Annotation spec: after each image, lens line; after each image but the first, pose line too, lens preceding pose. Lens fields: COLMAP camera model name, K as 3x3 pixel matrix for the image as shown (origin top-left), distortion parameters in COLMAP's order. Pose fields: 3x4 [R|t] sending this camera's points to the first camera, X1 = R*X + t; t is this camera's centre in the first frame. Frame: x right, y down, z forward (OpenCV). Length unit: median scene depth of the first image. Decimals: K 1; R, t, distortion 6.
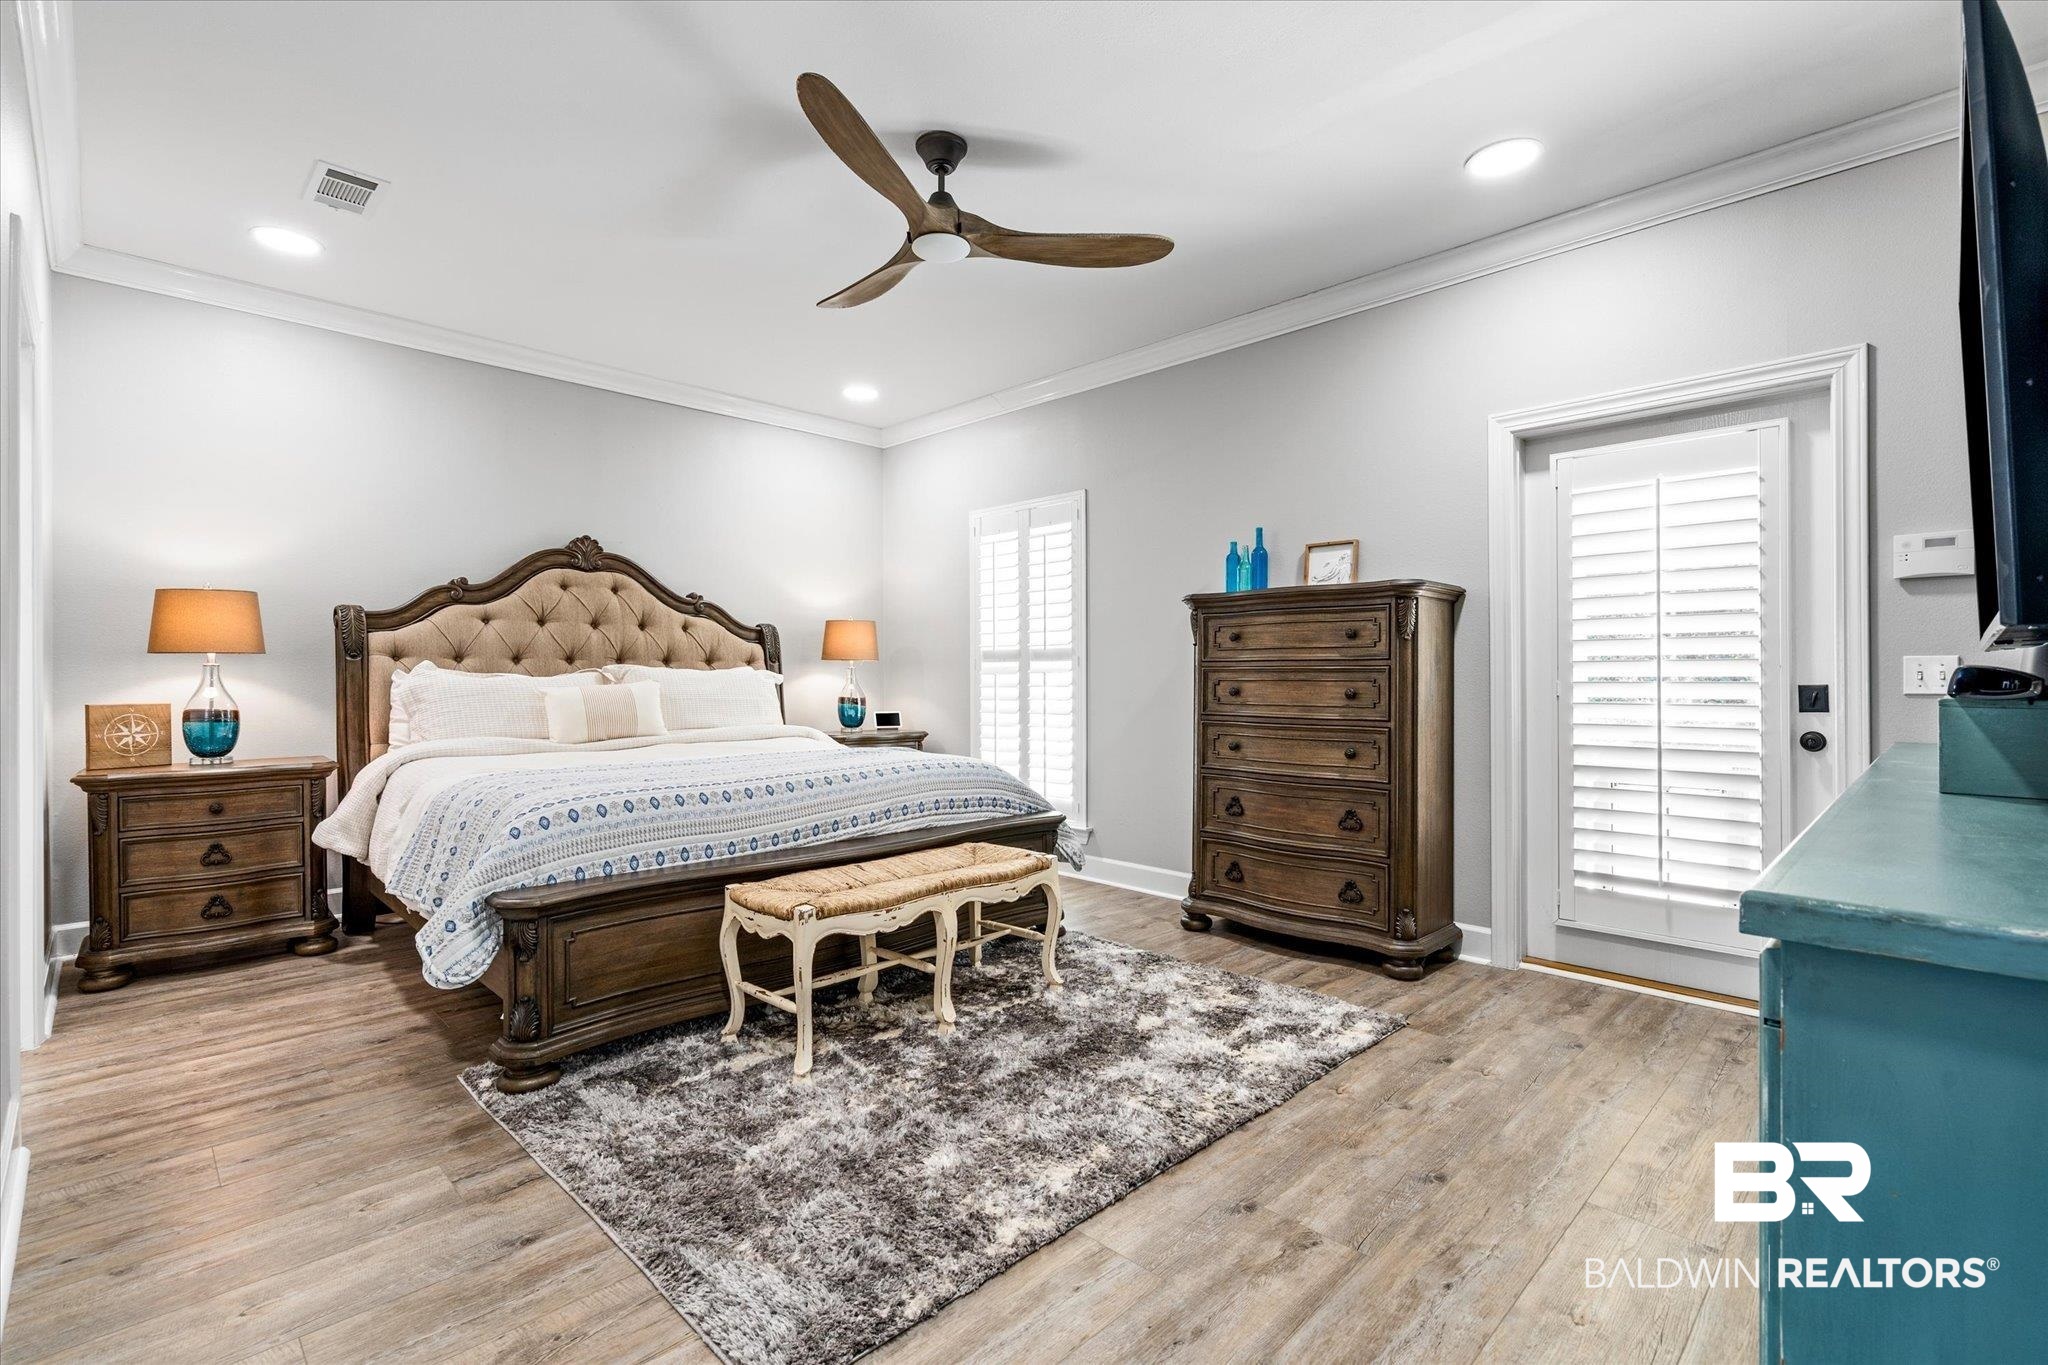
lens RADIAL K [[932.8, 0, 1014.4], [0, 932.8, 682.1], [0, 0, 1]] dist [-0.008417, 0.004916]
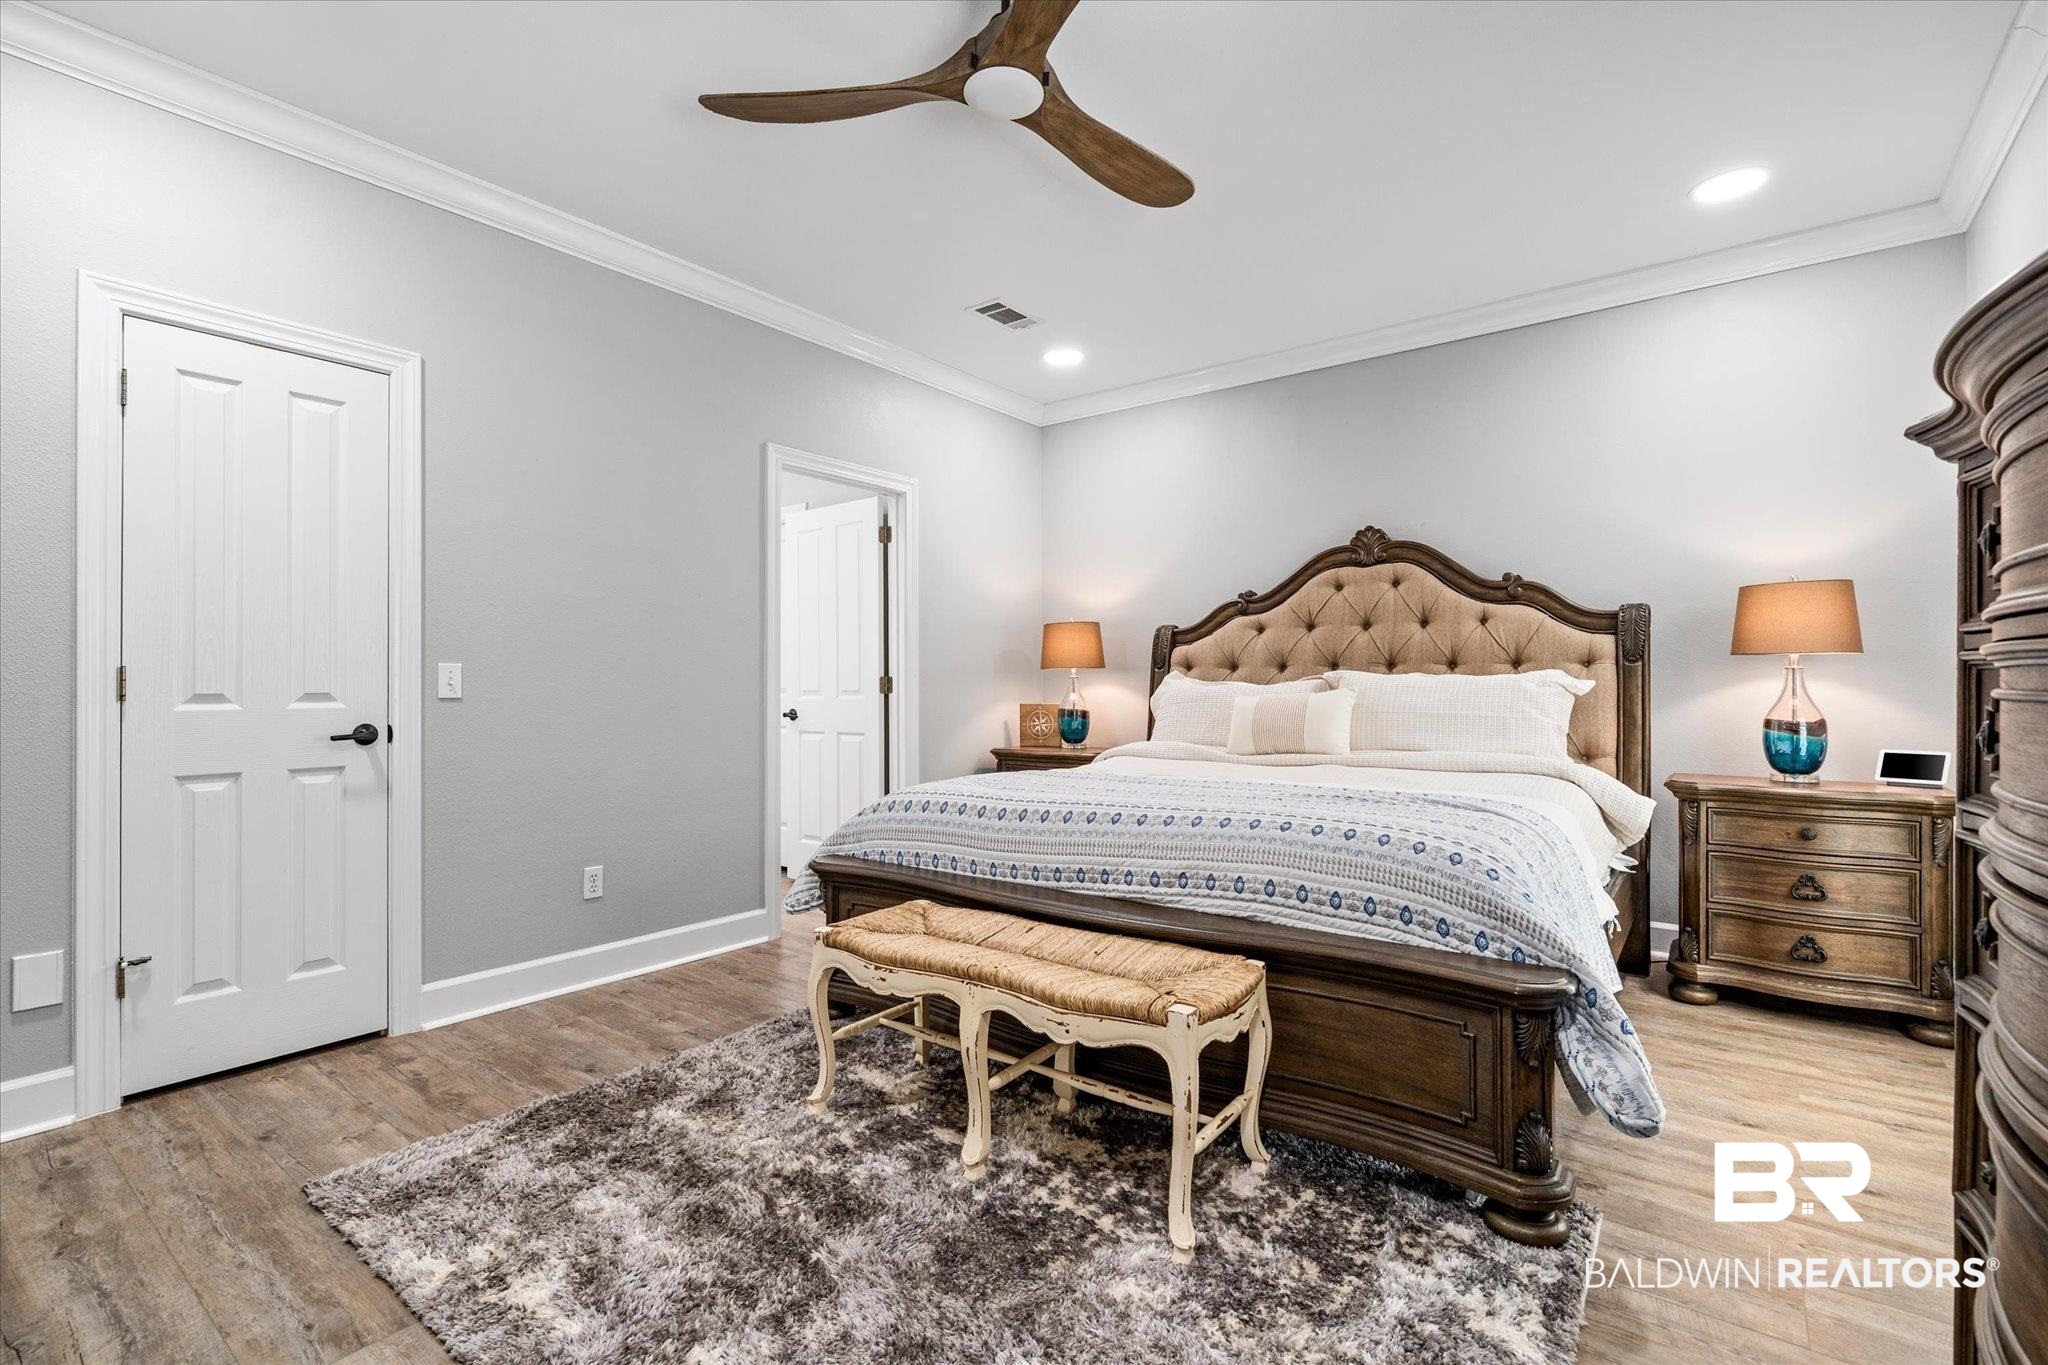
lens RADIAL K [[932.8, 0, 1008.3], [0, 932.8, 681.6], [0, 0, 1]] dist [-0.008417, 0.004916]
pose [[0.125858, -0.004906, -0.992036, 0.456313], [-0.003500, 0.999979, -0.005389, -0.003303], [0.992042, 0.004150, 0.125838, 0.656385]]
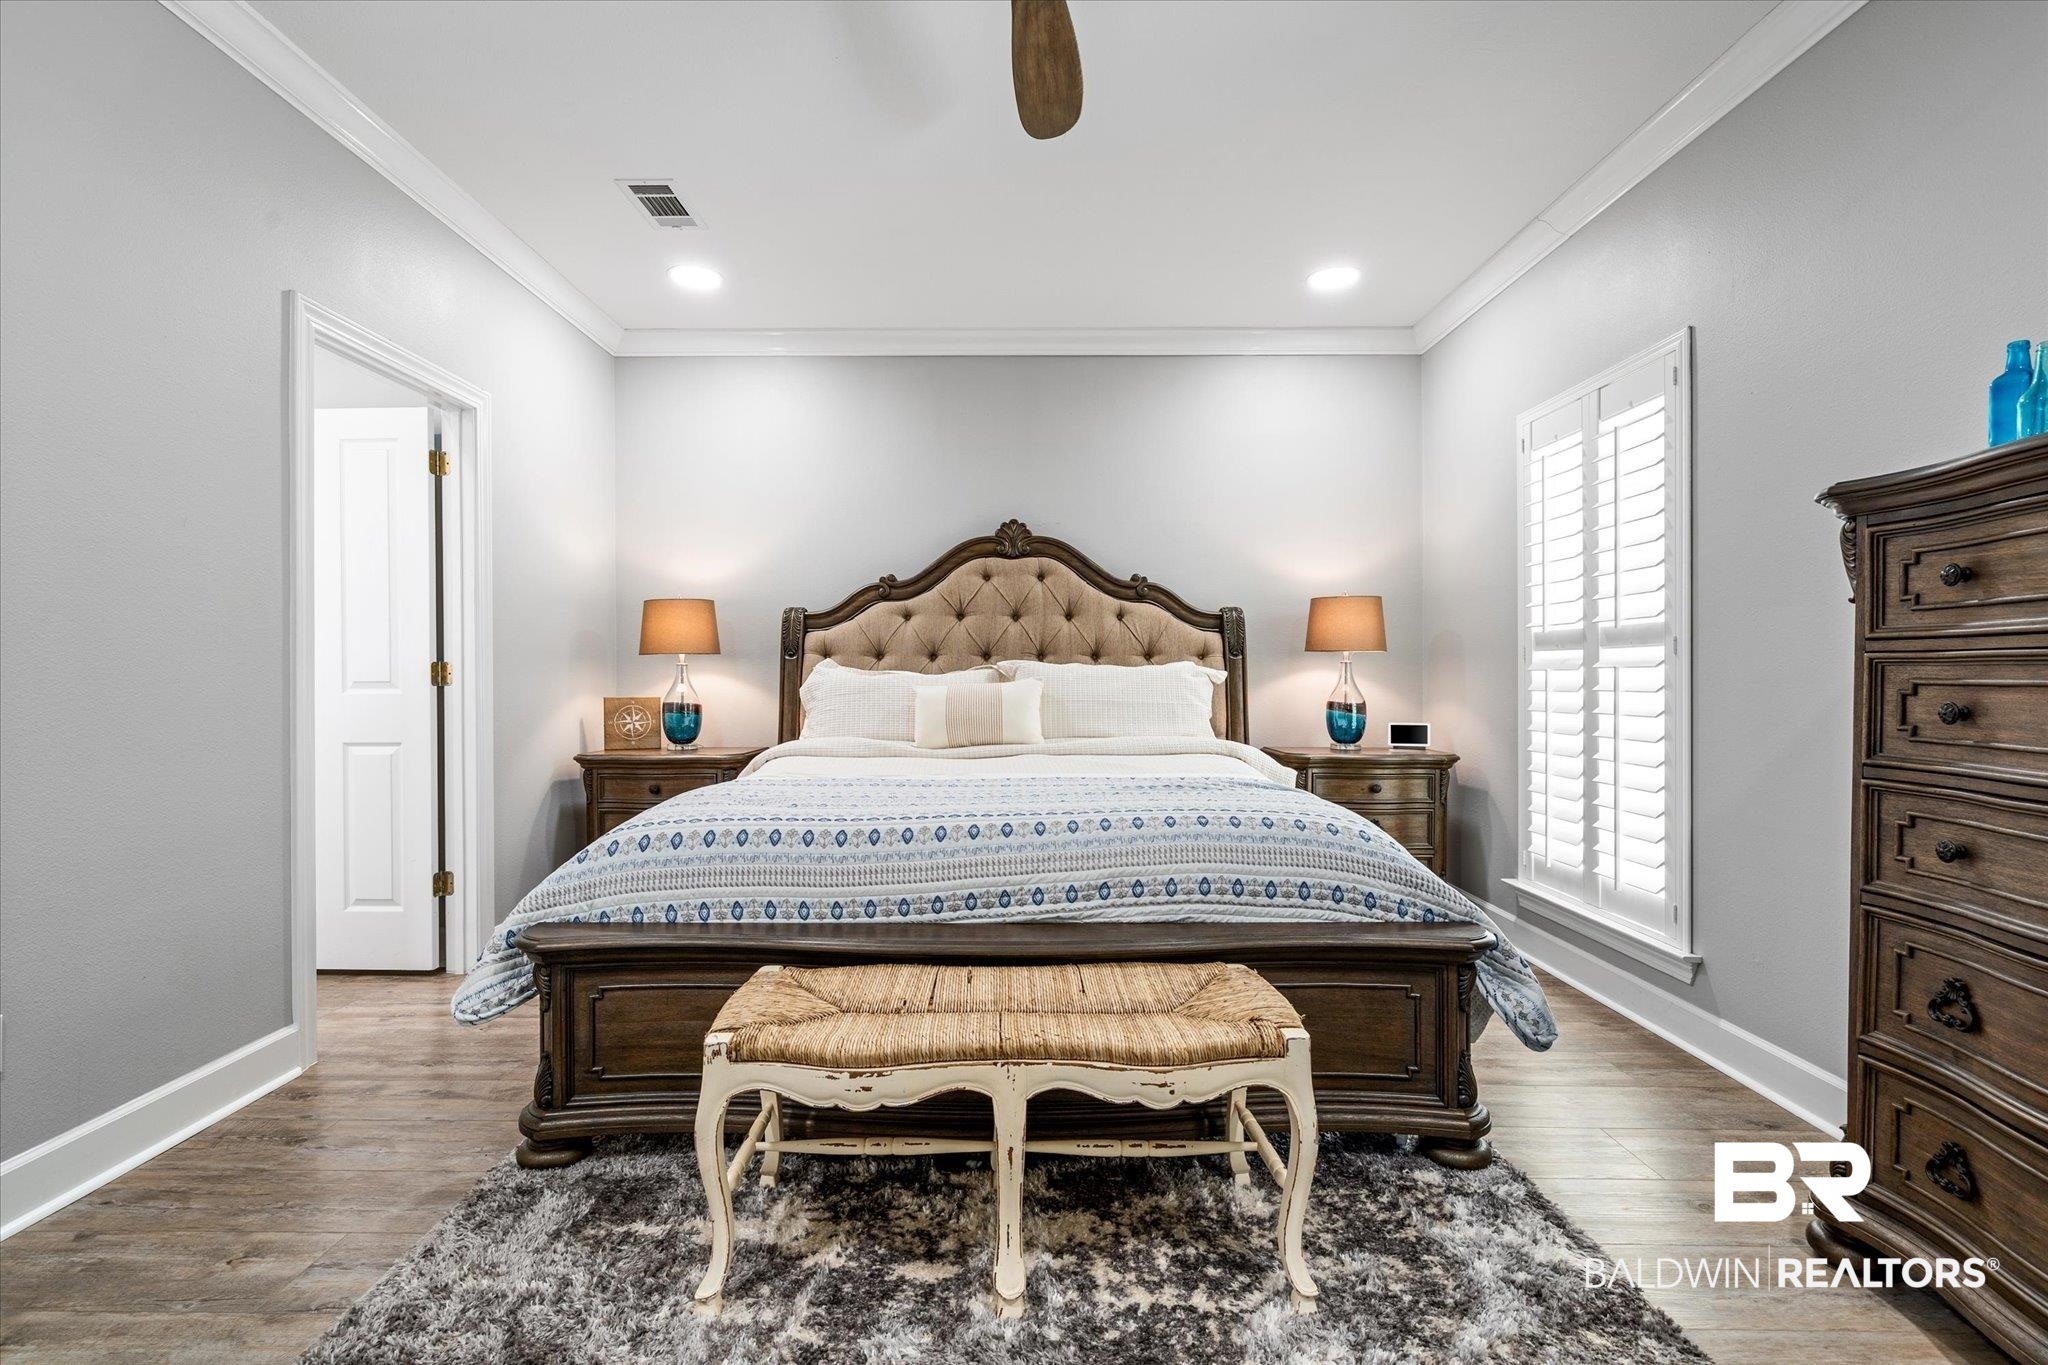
lens RADIAL K [[932.8, 0, 1012.0], [0, 932.8, 679.6], [0, 0, 1]] dist [-0.008417, 0.004916]
pose [[0.704075, 0.004206, -0.710113, 0.227149], [-0.003448, 0.999991, 0.002504, -0.003413], [0.710117, 0.000686, 0.704084, 0.427221]]
